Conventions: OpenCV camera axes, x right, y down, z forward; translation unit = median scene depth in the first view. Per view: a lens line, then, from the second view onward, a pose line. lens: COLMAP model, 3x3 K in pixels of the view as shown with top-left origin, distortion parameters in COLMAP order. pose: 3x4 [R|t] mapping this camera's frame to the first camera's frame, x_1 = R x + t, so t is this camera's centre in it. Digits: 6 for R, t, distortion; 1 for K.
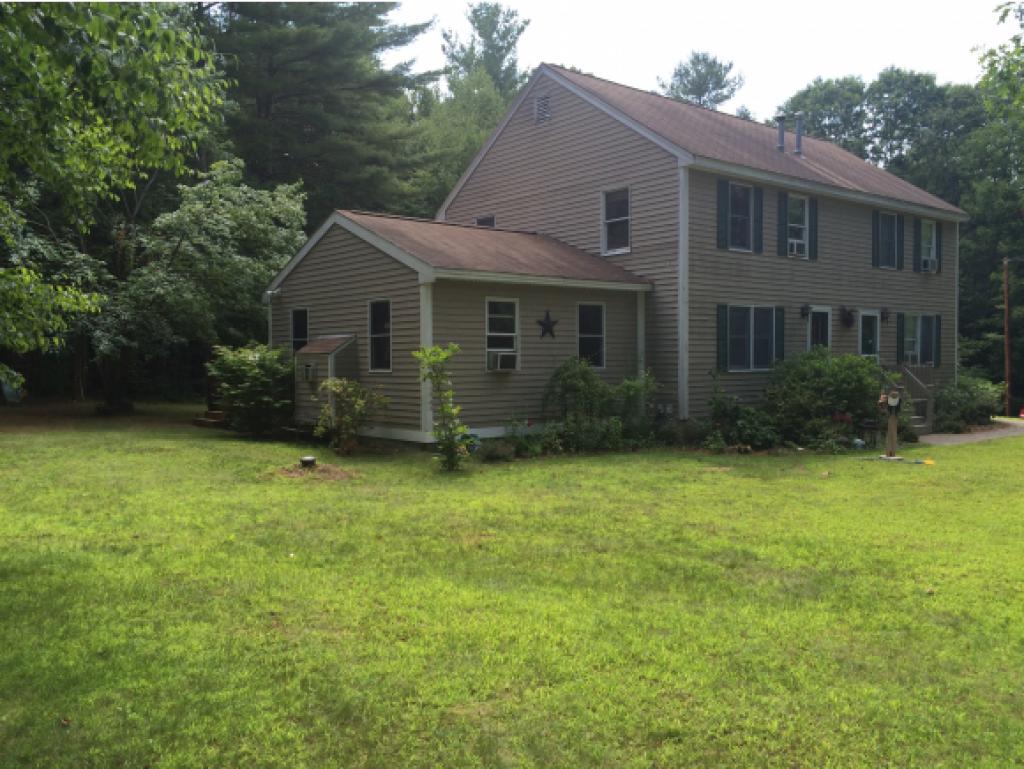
lens RADIAL K [[885.8, 0, 509.5], [0, 885.8, 392.7], [0, 0, 1]] dist [0.099161, -0.116264]
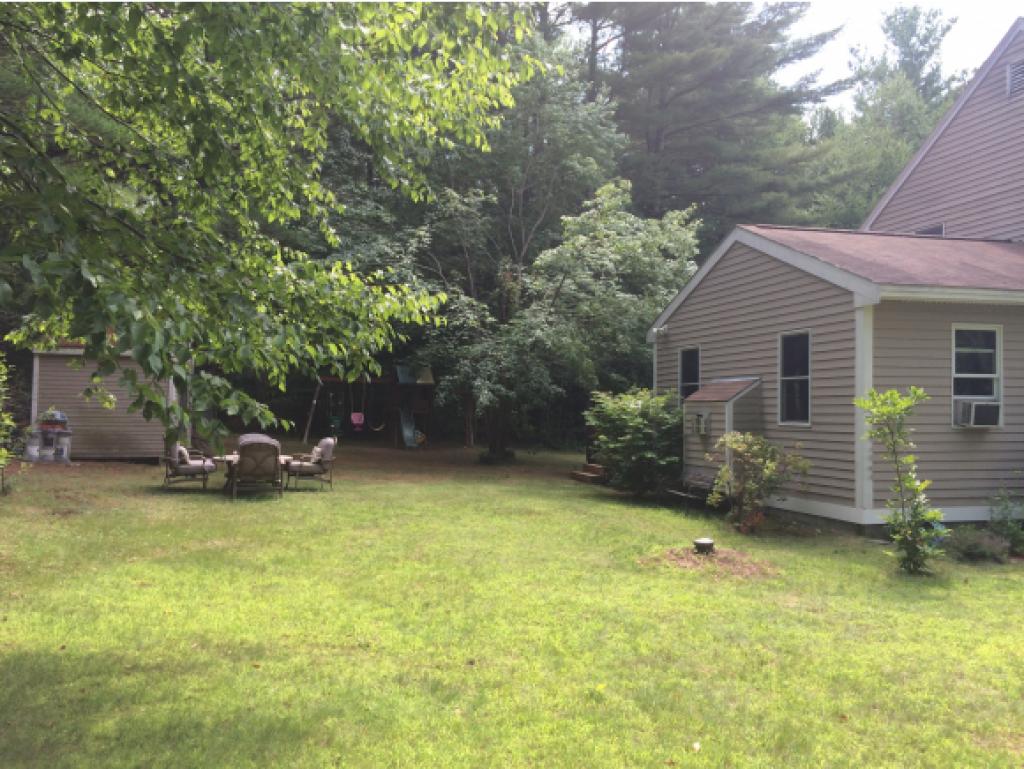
lens RADIAL K [[885.8, 0, 509.5], [0, 885.8, 392.7], [0, 0, 1]] dist [0.099161, -0.116264]
pose [[0.913034, 0.003364, -0.407869, -0.049468], [-0.025253, 0.998514, -0.048295, -0.007073], [0.407100, 0.054395, 0.911762, 0.171111]]
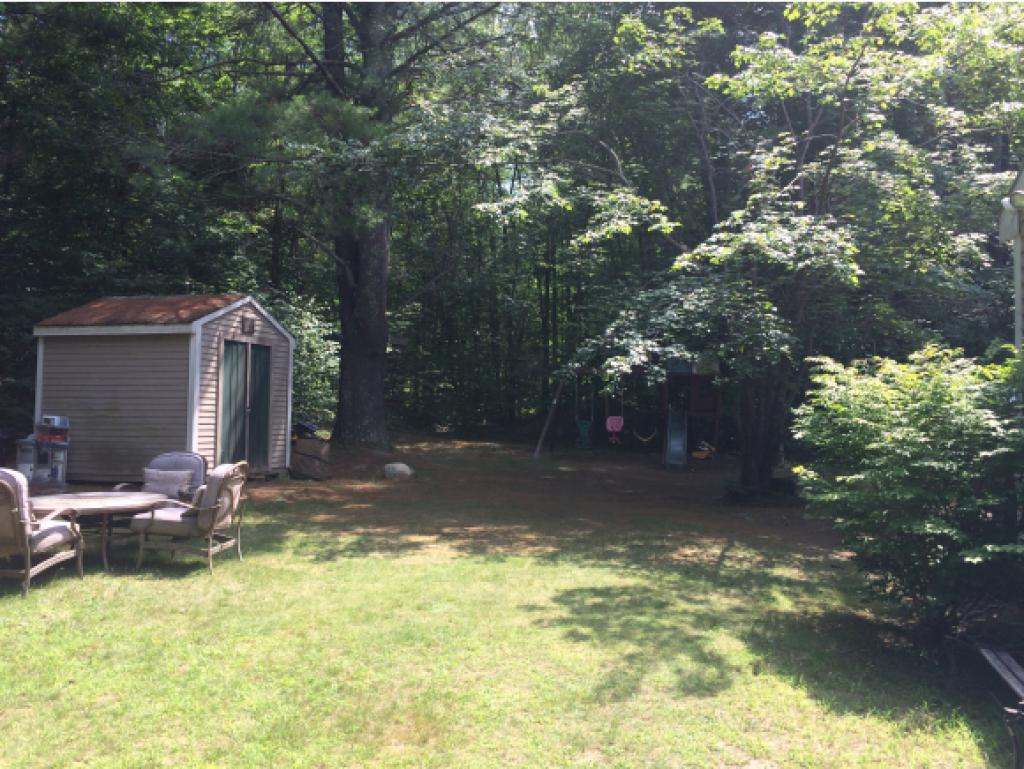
lens RADIAL K [[885.8, 0, 509.5], [0, 885.8, 392.7], [0, 0, 1]] dist [0.099161, -0.116264]
pose [[0.614744, -0.011970, -0.788636, -0.117961], [-0.031023, 0.998744, -0.039342, -0.021777], [0.788117, 0.048651, 0.613600, 0.675303]]
